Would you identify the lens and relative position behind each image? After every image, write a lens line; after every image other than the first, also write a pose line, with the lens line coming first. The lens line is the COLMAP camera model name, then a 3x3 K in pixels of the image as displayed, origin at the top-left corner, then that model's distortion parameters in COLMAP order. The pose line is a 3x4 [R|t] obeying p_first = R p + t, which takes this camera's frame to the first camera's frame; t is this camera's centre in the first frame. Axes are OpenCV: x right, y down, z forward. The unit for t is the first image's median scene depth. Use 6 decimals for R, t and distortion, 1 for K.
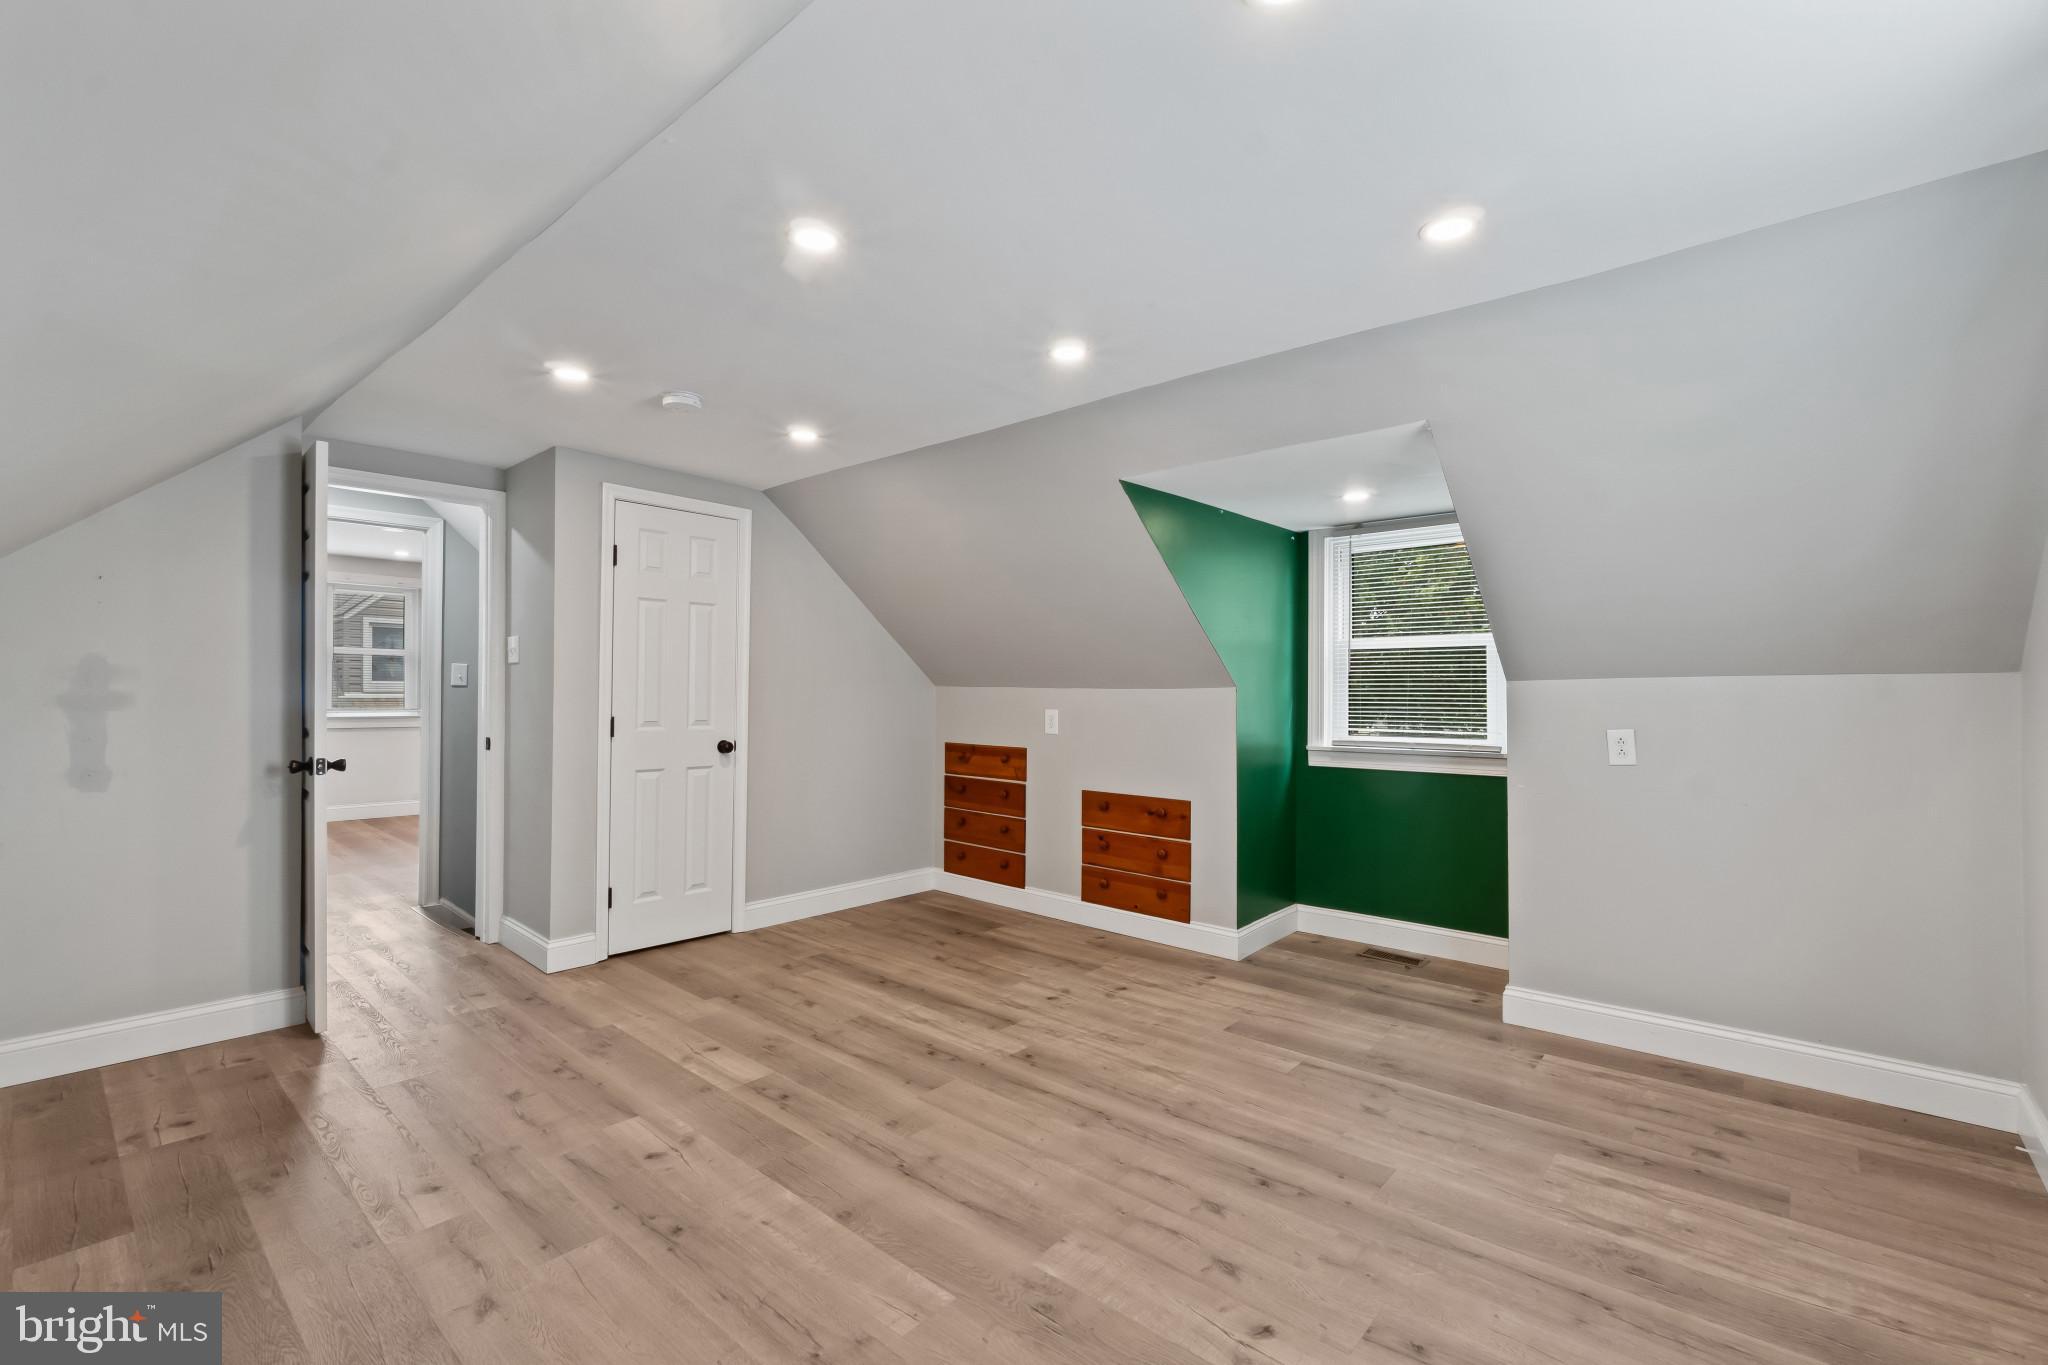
lens RADIAL K [[927.3, 0, 991.7], [0, 927.3, 688.5], [0, 0, 1]] dist [0.019465, -0.000173]
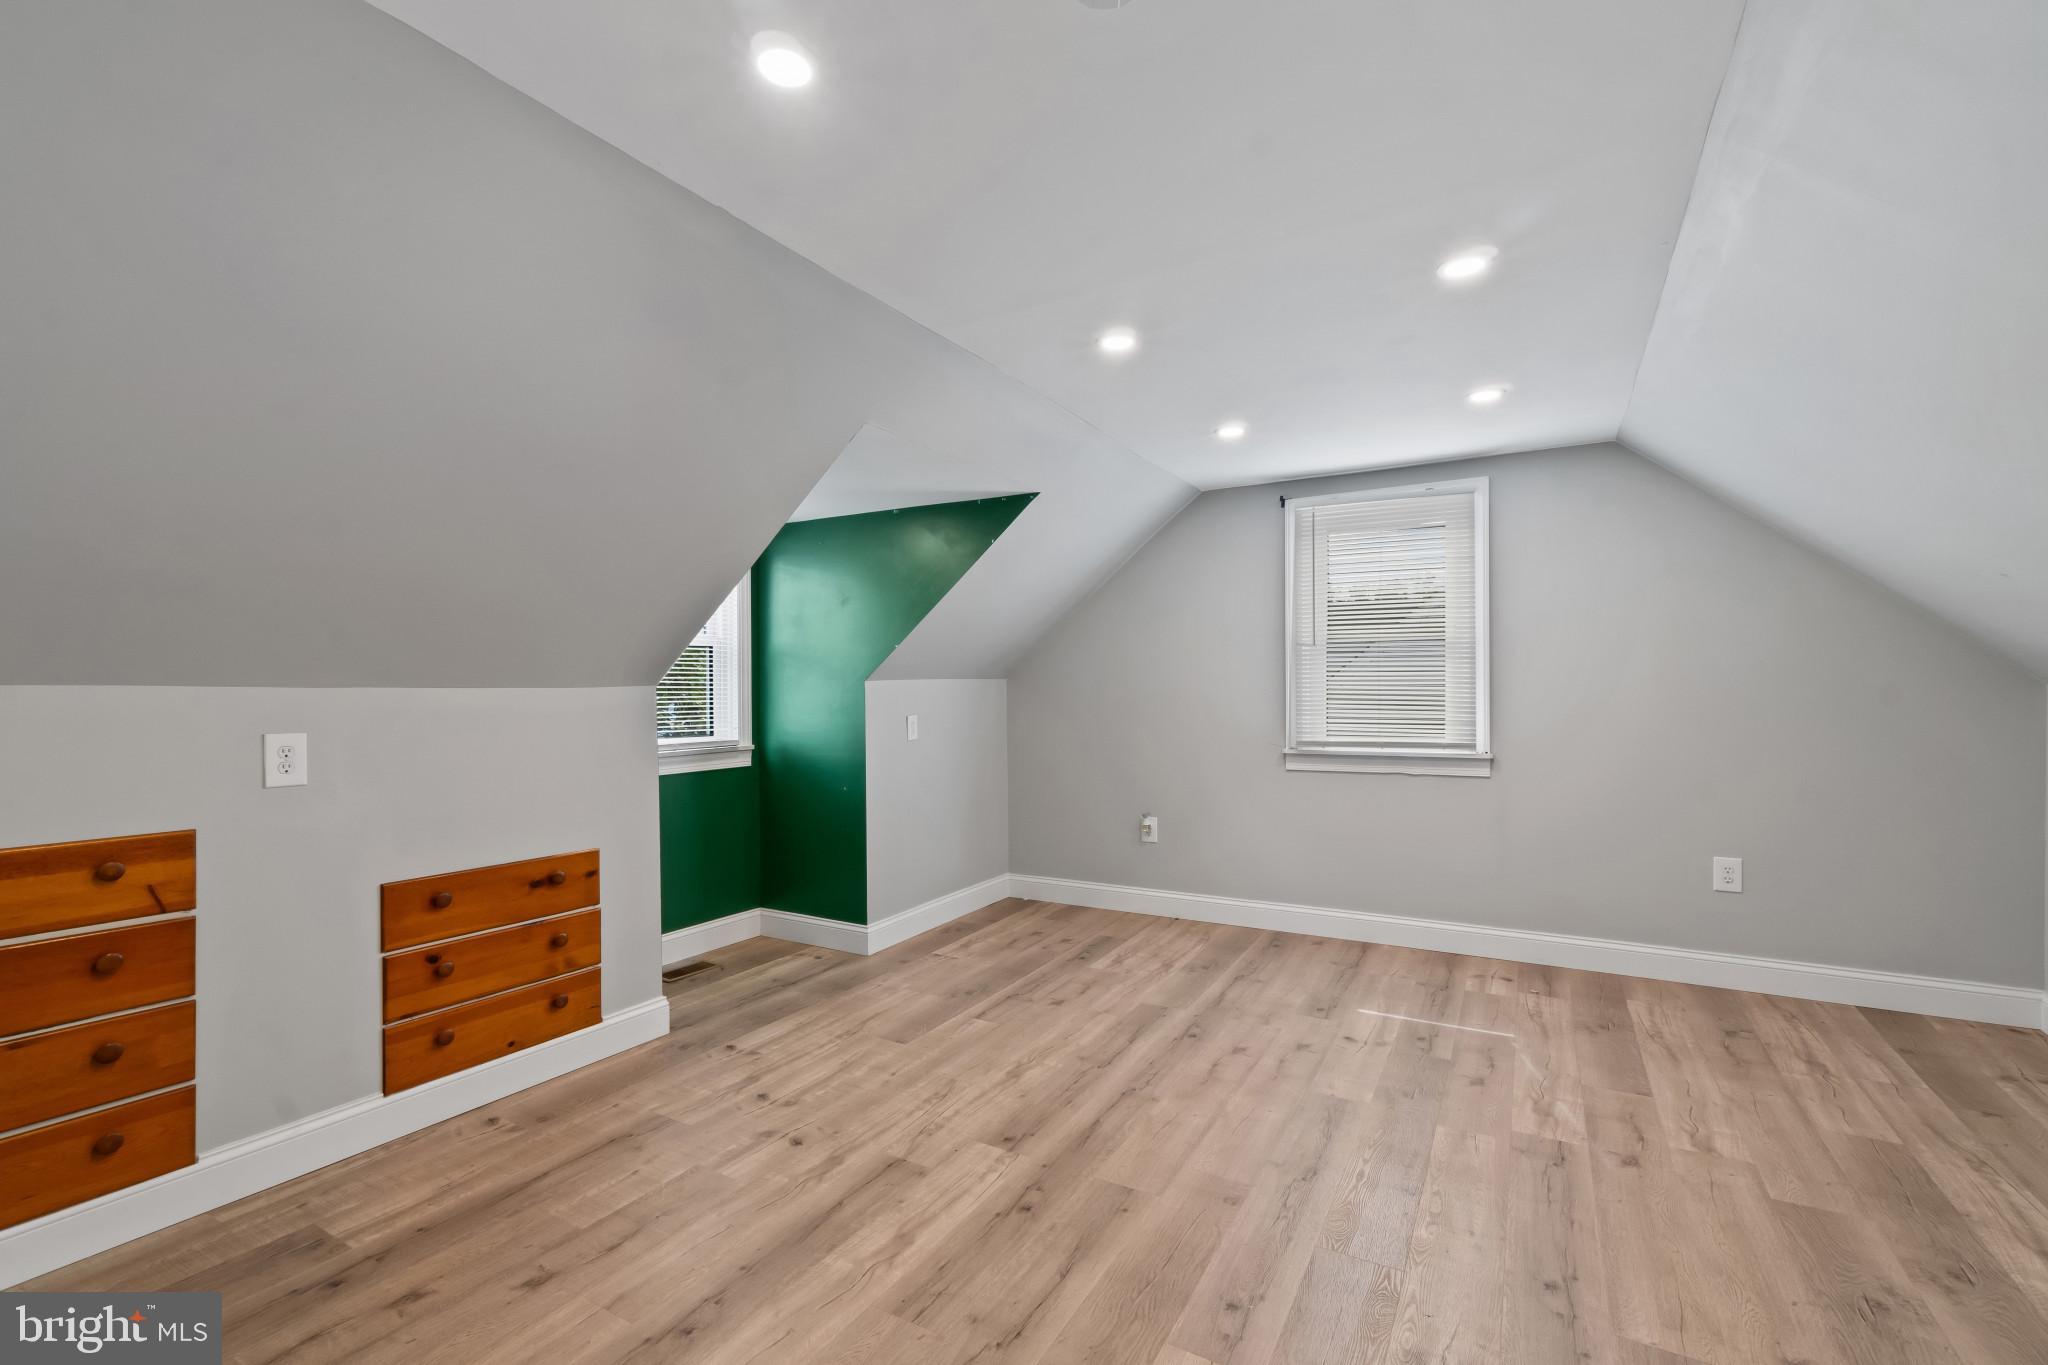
lens RADIAL K [[909.0, 0, 1017.1], [0, 909.0, 695.4], [0, 0, 1]] dist [0.001033, 0.000727]
pose [[-0.244000, -0.005222, 0.969761, -0.641364], [-0.001538, 0.999986, 0.004998, 0.000645], [-0.969774, -0.000272, -0.244005, 1.035394]]
